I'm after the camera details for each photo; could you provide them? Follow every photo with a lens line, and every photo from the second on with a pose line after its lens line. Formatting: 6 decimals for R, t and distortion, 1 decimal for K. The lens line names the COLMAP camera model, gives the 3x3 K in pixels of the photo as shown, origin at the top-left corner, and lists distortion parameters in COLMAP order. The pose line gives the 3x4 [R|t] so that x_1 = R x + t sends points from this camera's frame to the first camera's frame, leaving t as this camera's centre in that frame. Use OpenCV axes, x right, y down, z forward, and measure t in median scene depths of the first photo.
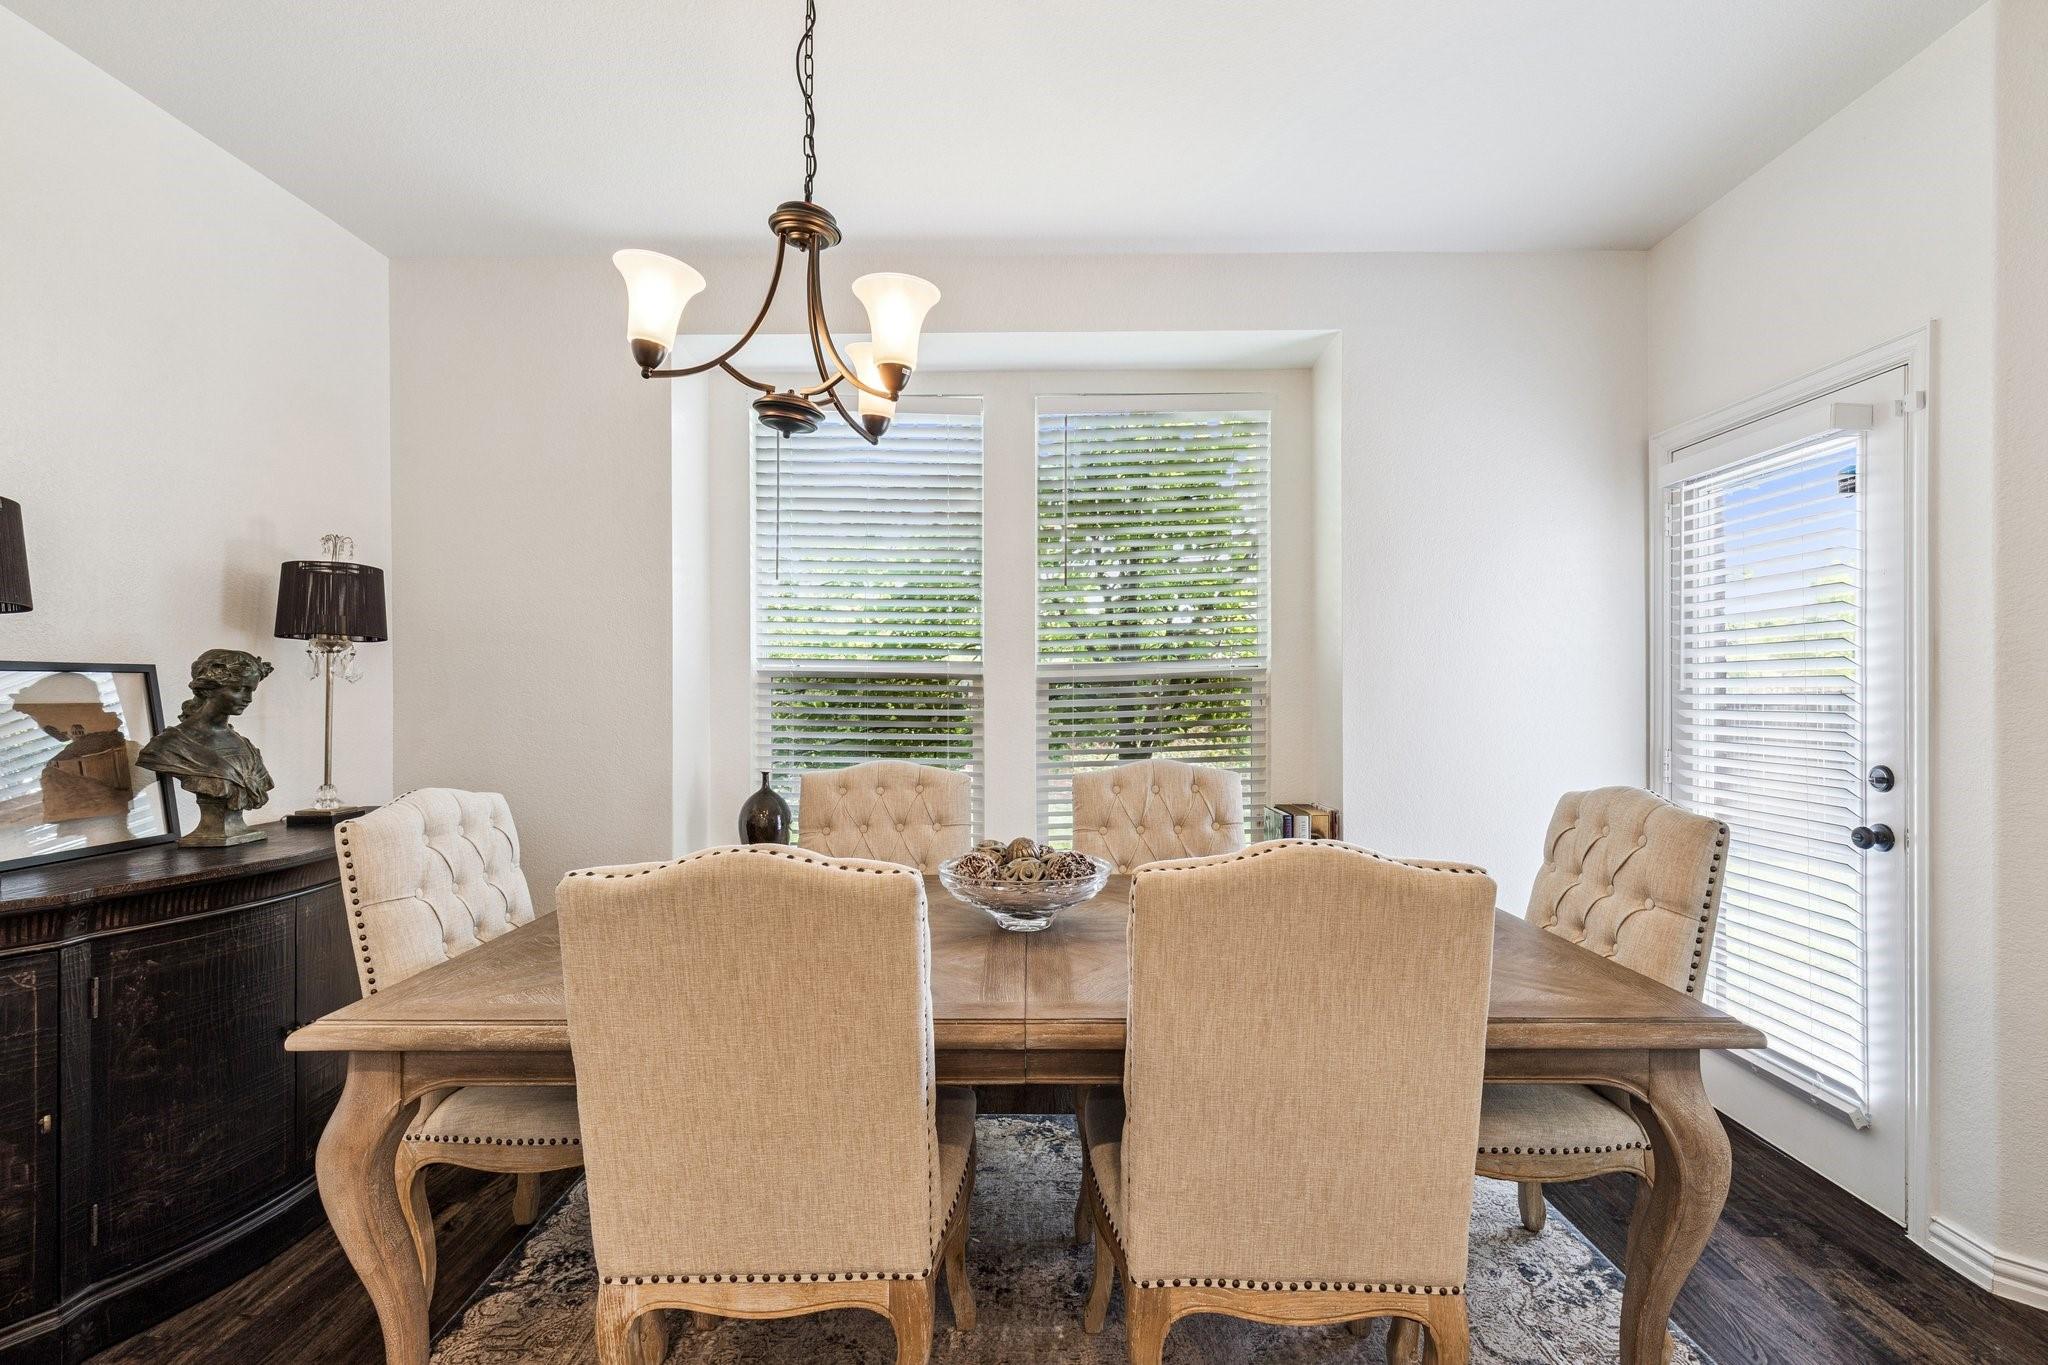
lens RADIAL K [[937.0, 0, 1026.8], [0, 937.0, 690.5], [0, 0, 1]] dist [-0.000652, -0.000323]
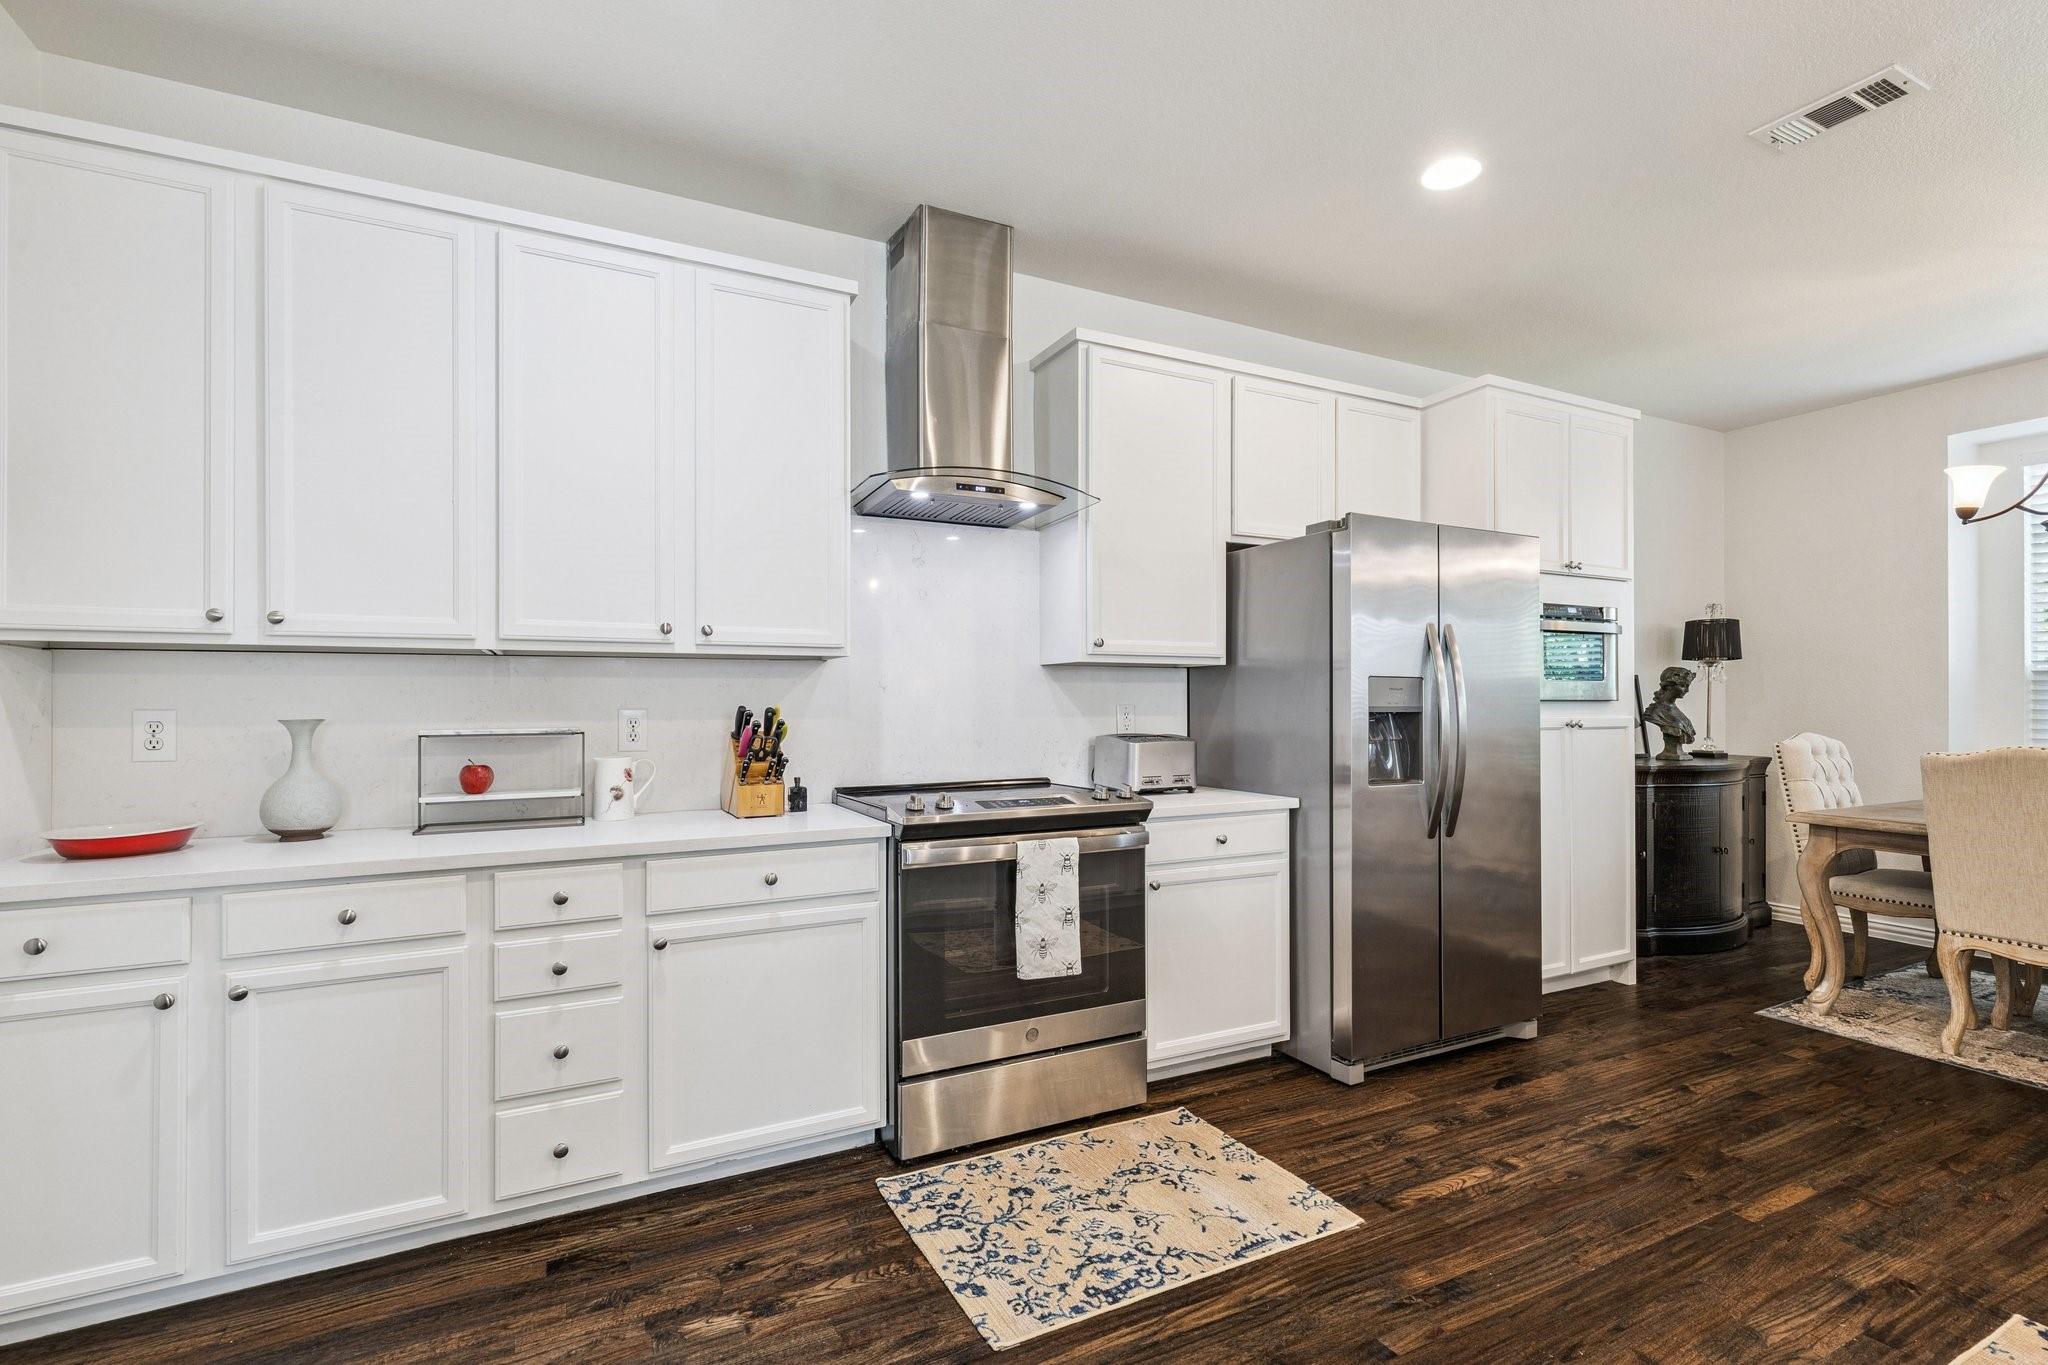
lens RADIAL K [[945.4, 0, 1017.6], [0, 945.4, 694.0], [0, 0, 1]] dist [0.003693, -0.004632]
pose [[0.451441, -0.000063, -0.892301, 0.362816], [-0.009401, 0.999944, -0.004827, 0.041337], [0.892252, 0.010567, 0.451415, -1.265516]]
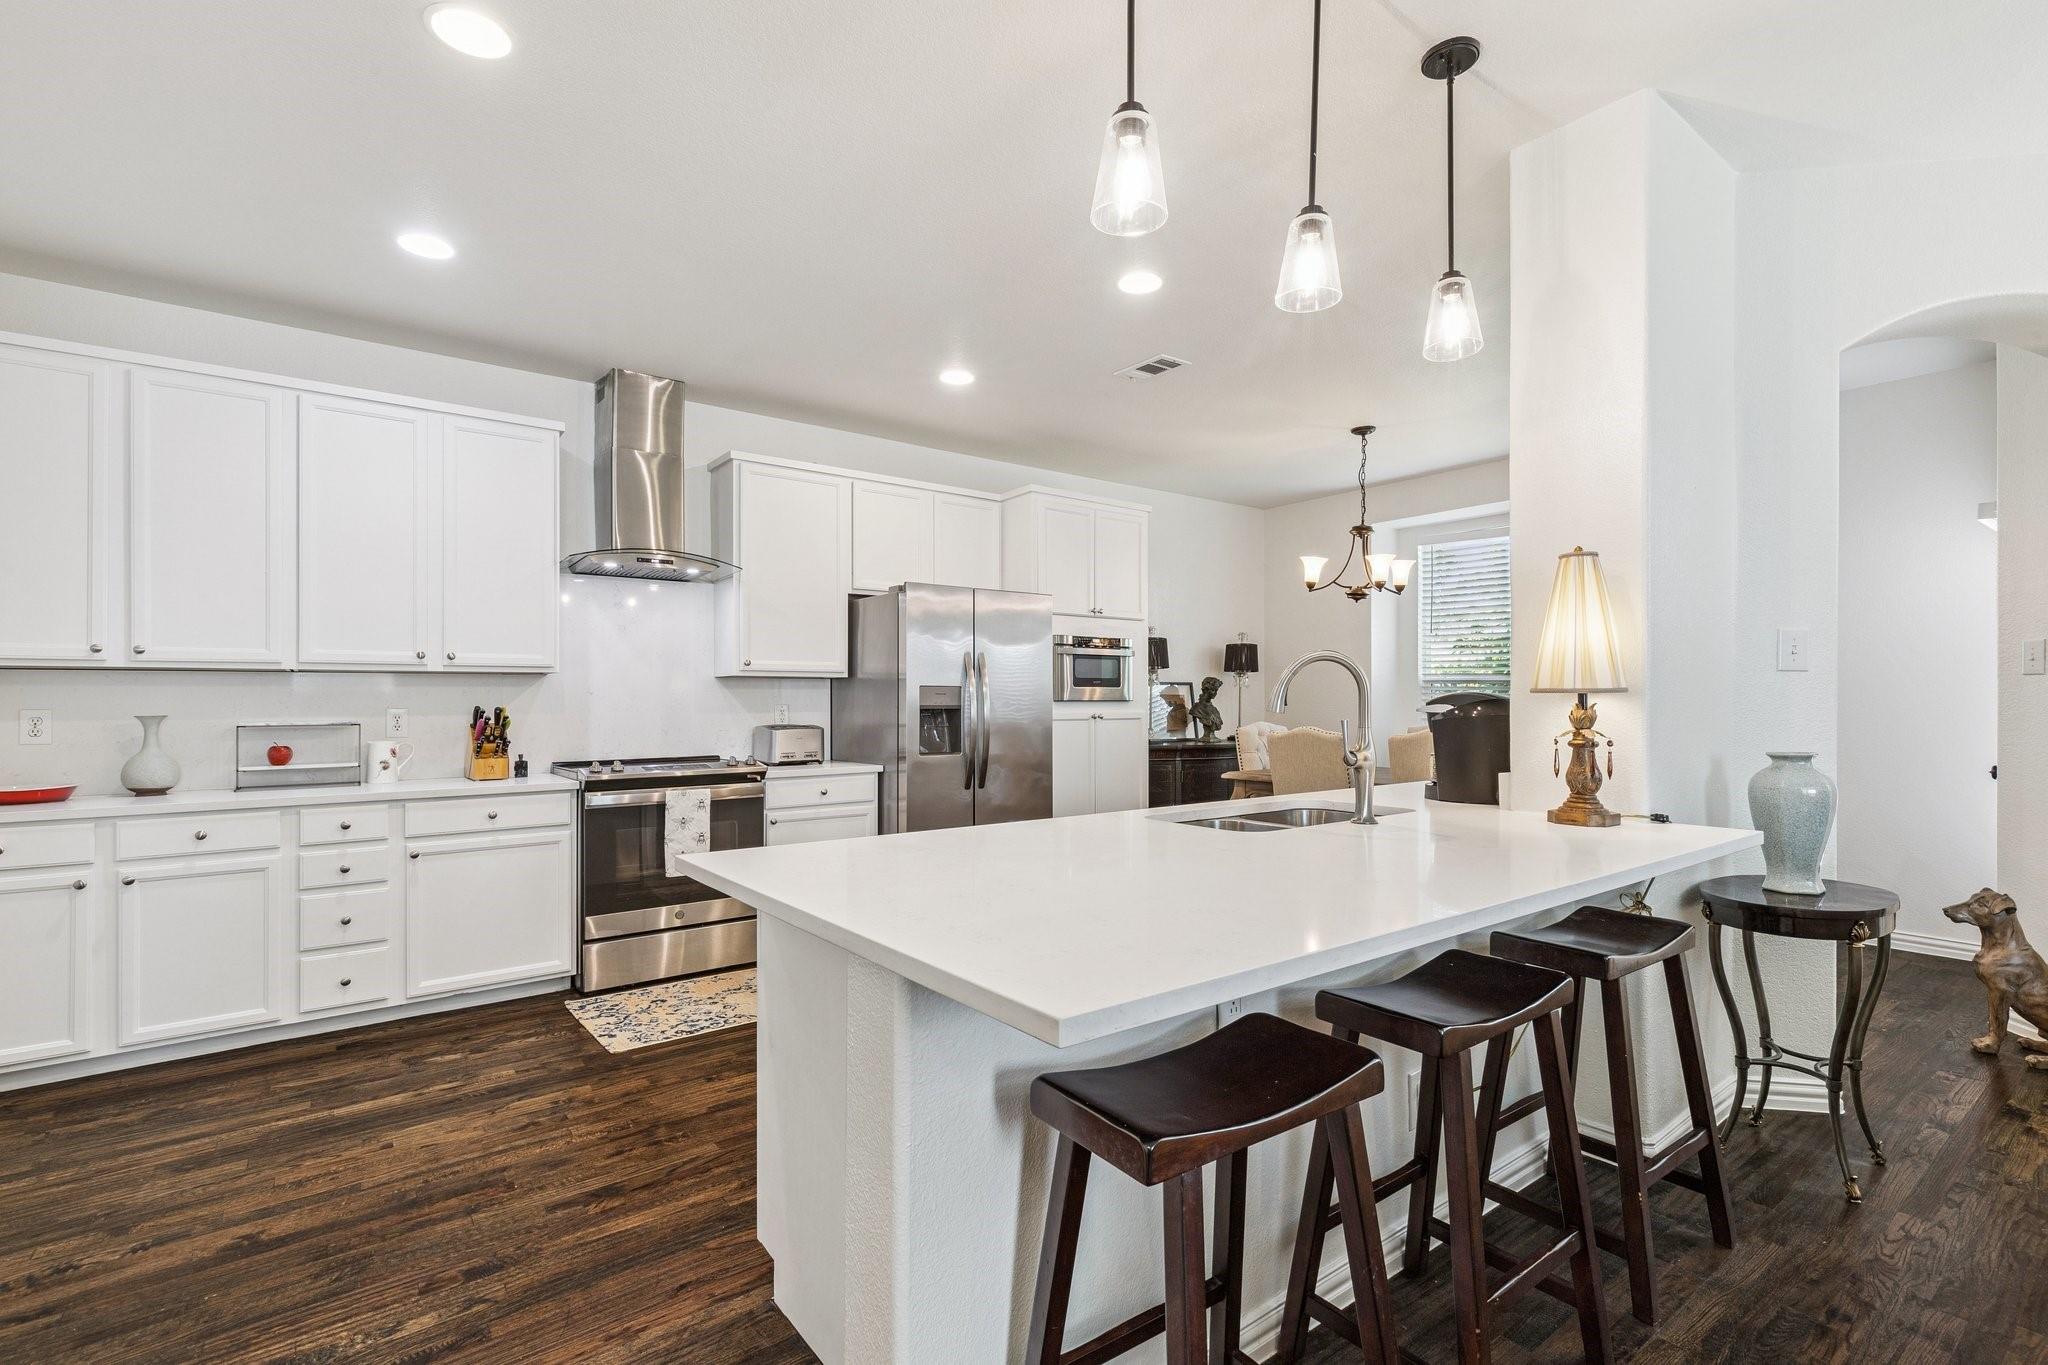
lens RADIAL K [[937.0, 0, 1026.8], [0, 937.0, 690.5], [0, 0, 1]] dist [-0.000652, -0.000323]
pose [[0.618880, -0.003639, -0.785477, 1.135056], [-0.007695, 0.999913, -0.010695, 0.035984], [0.785448, 0.012663, 0.618798, -1.315560]]
